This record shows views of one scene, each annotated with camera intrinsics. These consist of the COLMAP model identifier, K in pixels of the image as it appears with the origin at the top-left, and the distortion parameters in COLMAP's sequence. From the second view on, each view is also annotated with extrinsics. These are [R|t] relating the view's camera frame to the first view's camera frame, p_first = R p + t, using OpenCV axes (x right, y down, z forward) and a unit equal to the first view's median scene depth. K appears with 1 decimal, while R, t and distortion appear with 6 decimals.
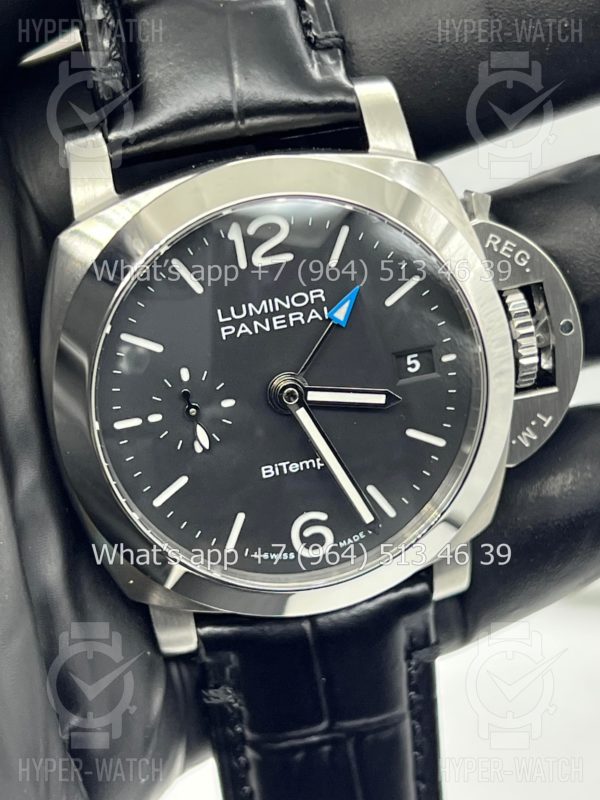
lens RADIAL K [[1887.1, 0, 300.0], [0, 1887.1, 400.0], [0, 0, 1]] dist [0.323980, 0.060219]
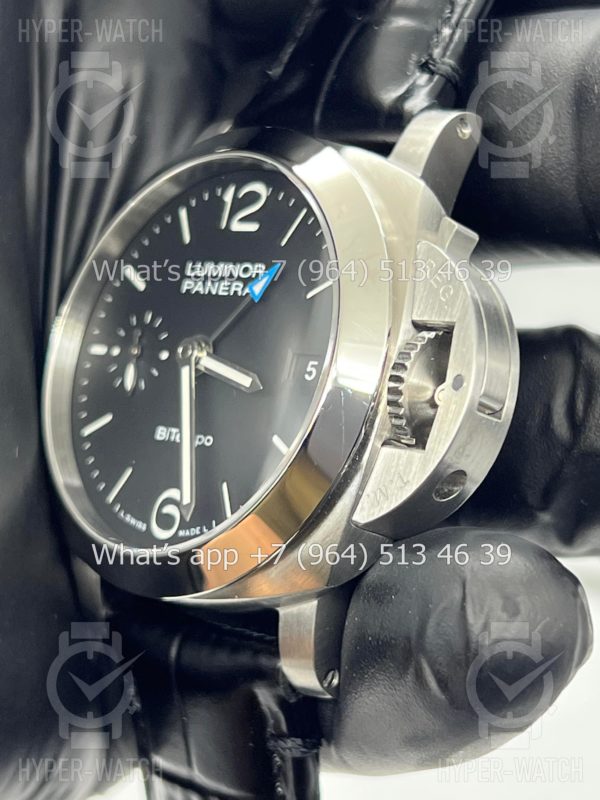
lens RADIAL K [[1887.1, 0, 300.0], [0, 1887.1, 400.0], [0, 0, 1]] dist [0.323980, 0.060219]
pose [[0.523424, 0.187451, -0.831198, 0.820491], [-0.482503, 0.869233, -0.107814, 0.093535], [0.702295, 0.457488, 0.545423, 0.526767]]
